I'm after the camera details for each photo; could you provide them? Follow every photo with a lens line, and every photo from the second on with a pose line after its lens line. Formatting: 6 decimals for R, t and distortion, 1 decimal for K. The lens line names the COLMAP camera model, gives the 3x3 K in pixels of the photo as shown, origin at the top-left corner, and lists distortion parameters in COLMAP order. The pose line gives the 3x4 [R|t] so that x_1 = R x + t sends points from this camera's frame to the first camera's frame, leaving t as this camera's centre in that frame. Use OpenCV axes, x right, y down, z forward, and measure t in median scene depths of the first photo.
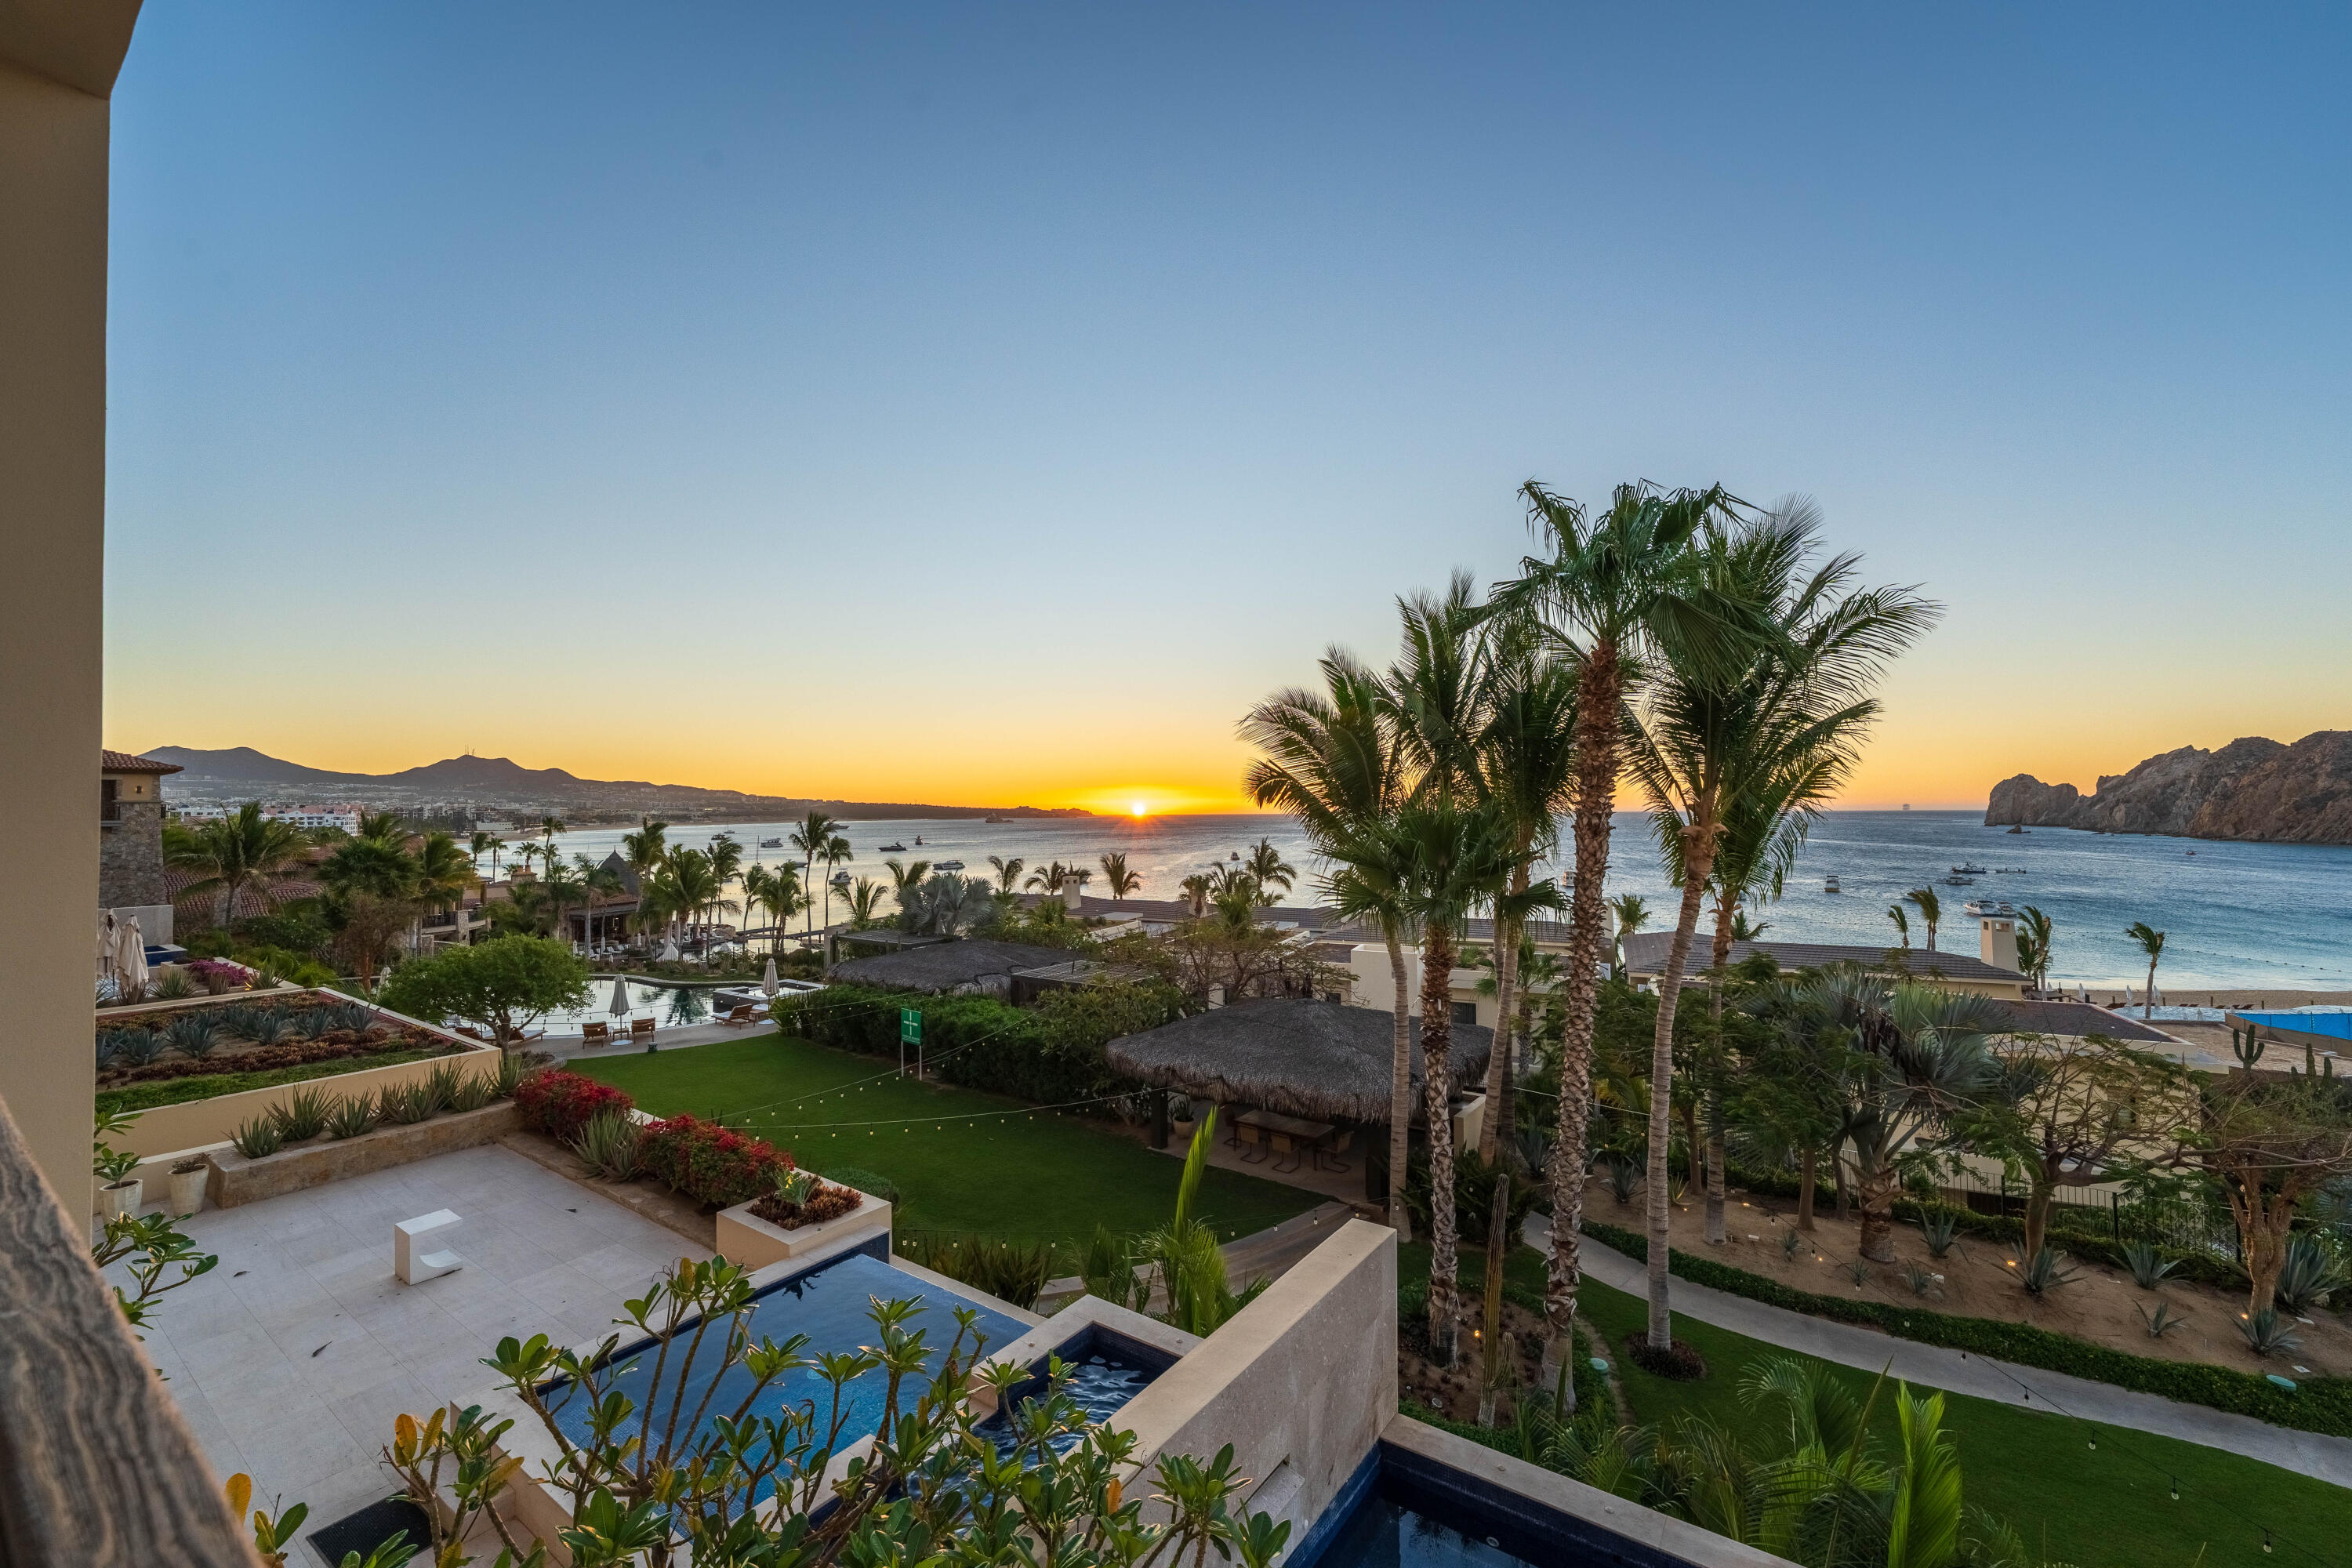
lens RADIAL K [[953.6, 0, 1168.4], [0, 953.6, 786.8], [0, 0, 1]] dist [-0.001647, -0.000445]
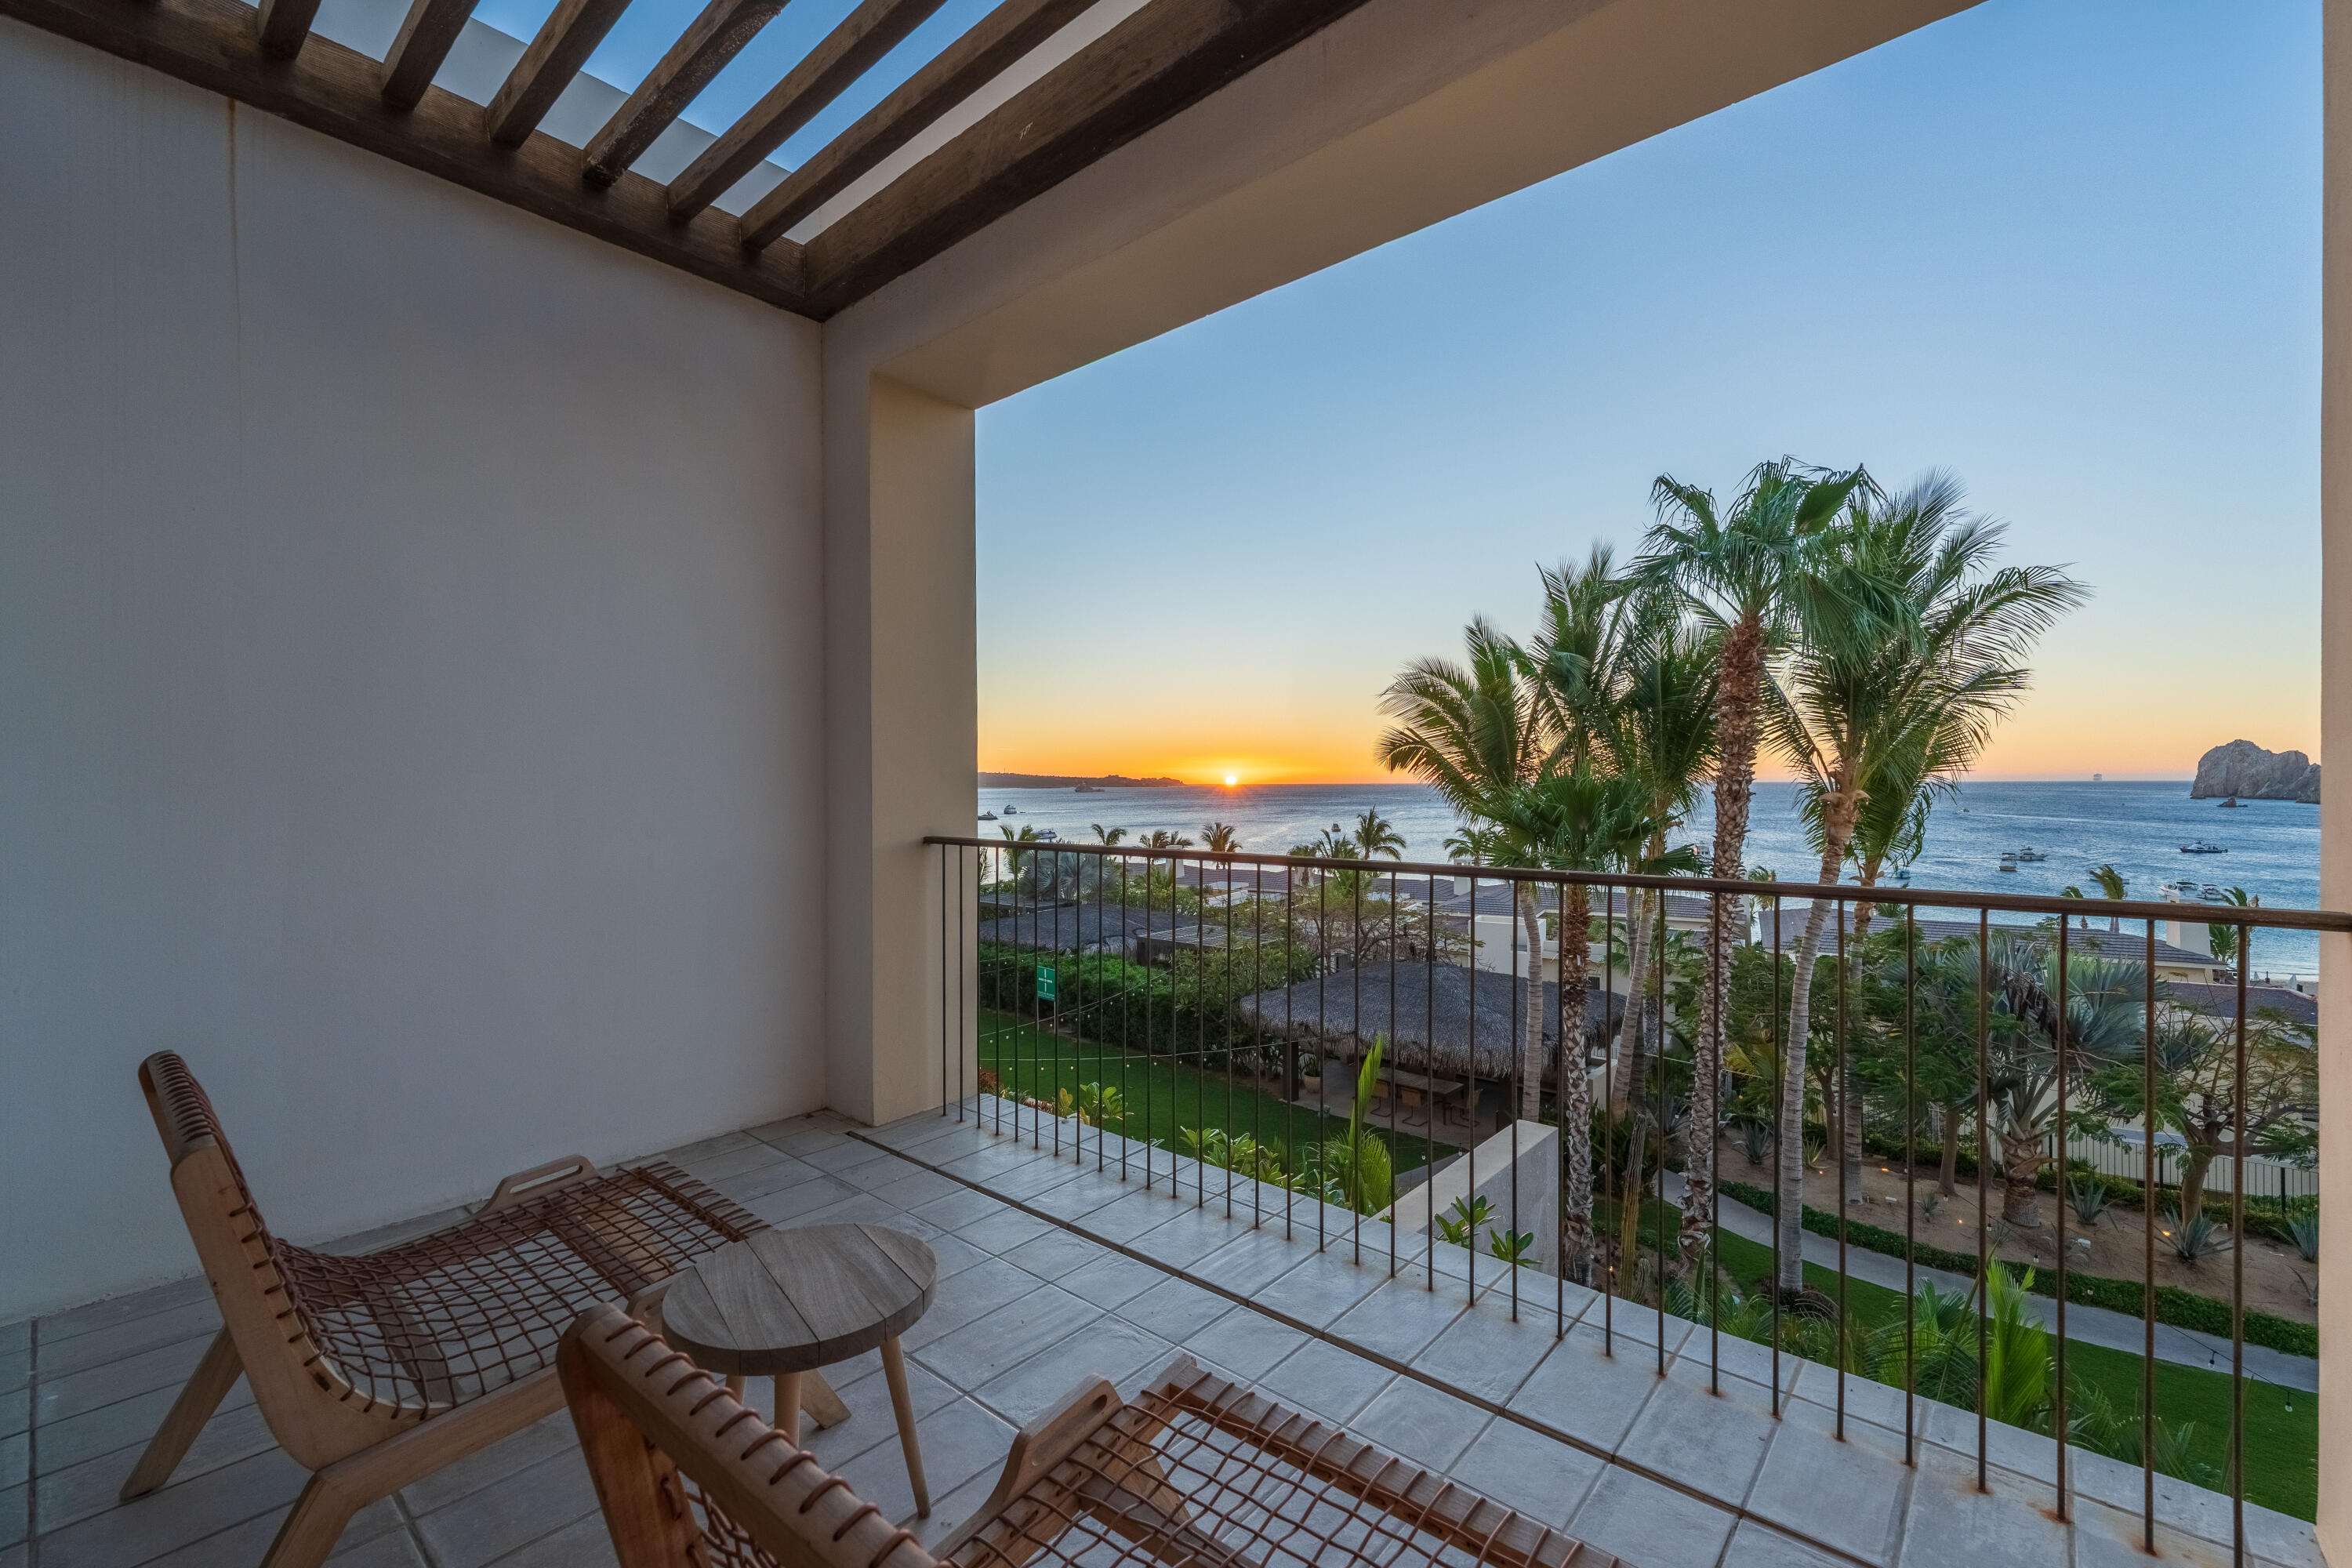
lens RADIAL K [[988.9, 0, 1176.0], [0, 988.9, 784.0], [0, 0, 1]] dist [-0.000051, 0.000529]
pose [[0.995976, 0.002757, -0.089582, -0.051780], [-0.000075, 0.999552, 0.029927, -0.000045], [0.089624, -0.029800, 0.995530, -0.105610]]
